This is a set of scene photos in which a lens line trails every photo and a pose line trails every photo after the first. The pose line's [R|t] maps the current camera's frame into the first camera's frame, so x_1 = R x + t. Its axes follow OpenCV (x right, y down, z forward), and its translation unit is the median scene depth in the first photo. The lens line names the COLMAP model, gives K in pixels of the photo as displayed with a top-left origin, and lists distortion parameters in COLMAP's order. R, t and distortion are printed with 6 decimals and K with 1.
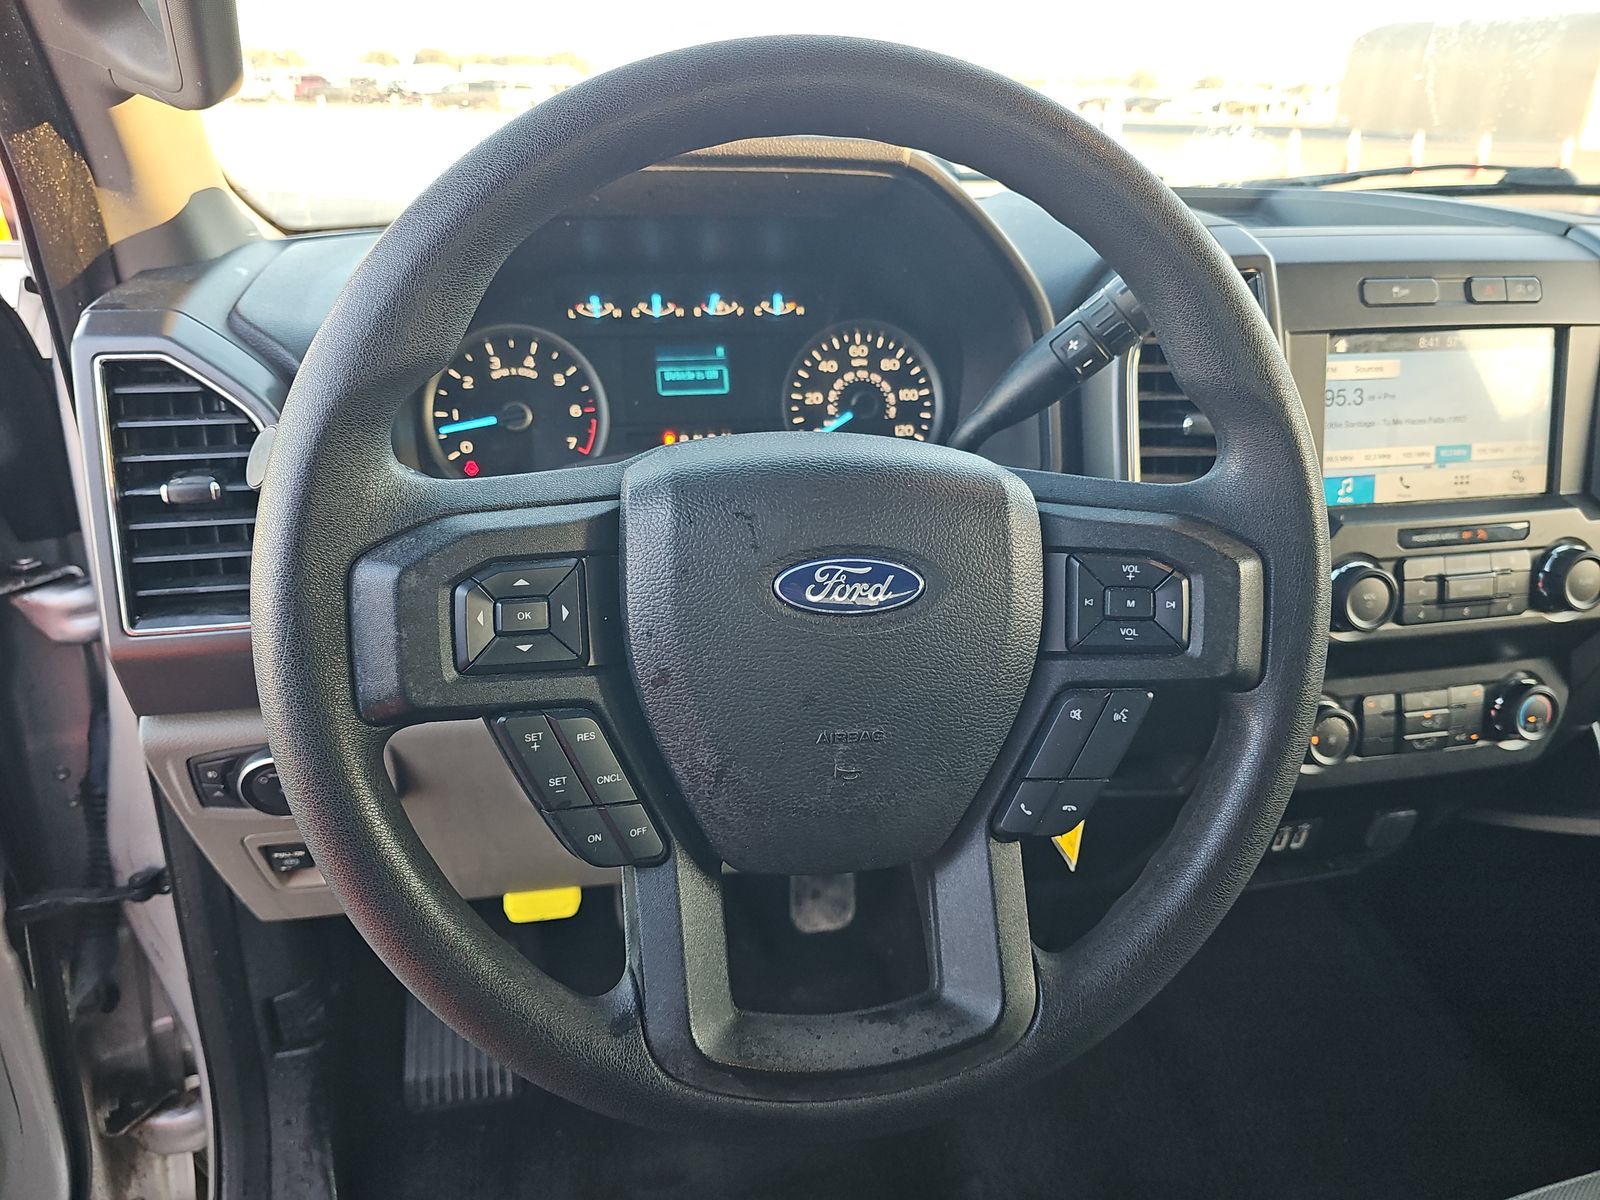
lens RADIAL K [[1057.8, 0, 843.9], [0, 1057.8, 588.8], [0, 0, 1]] dist [0.033858, -0.019996]
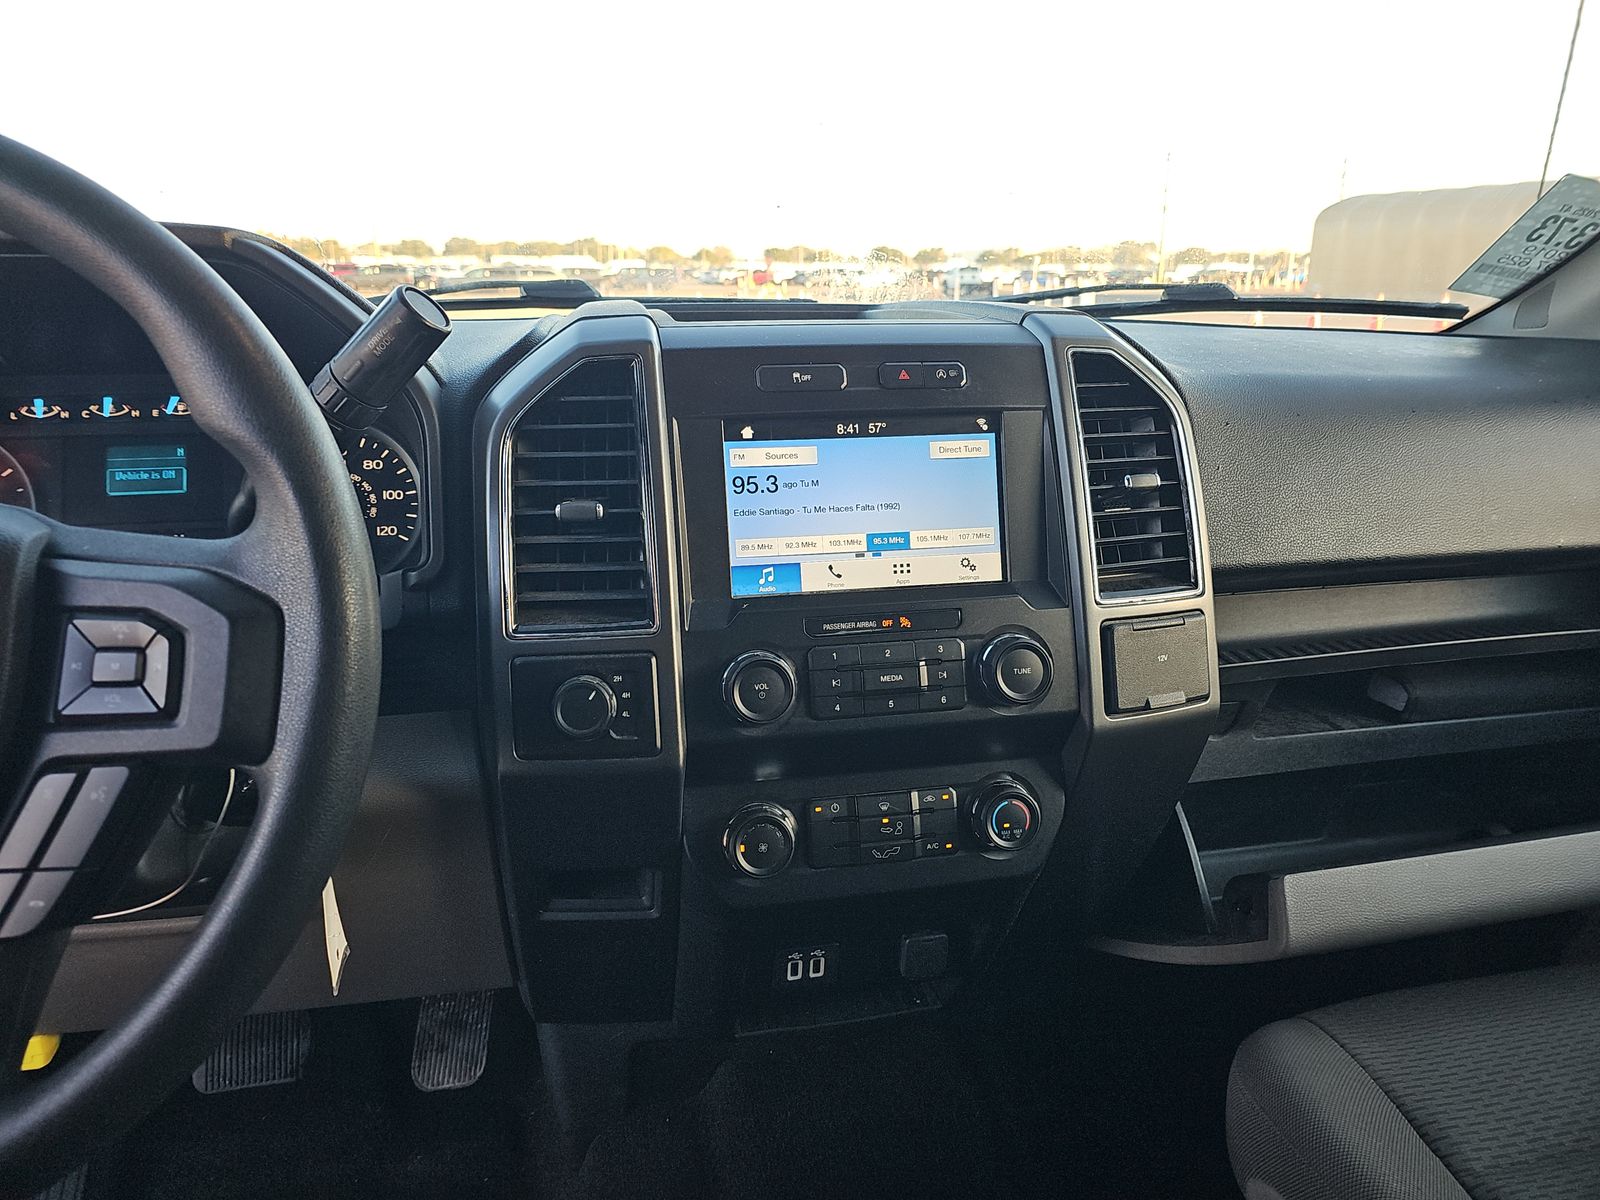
lens RADIAL K [[1057.8, 0, 833.9], [0, 1057.8, 568.4], [0, 0, 1]] dist [0.033858, -0.019996]
pose [[0.999801, -0.014904, -0.013287, 0.503555], [0.012662, 0.987793, -0.155255, 0.042722], [0.015438, 0.155056, 0.987785, 0.054028]]
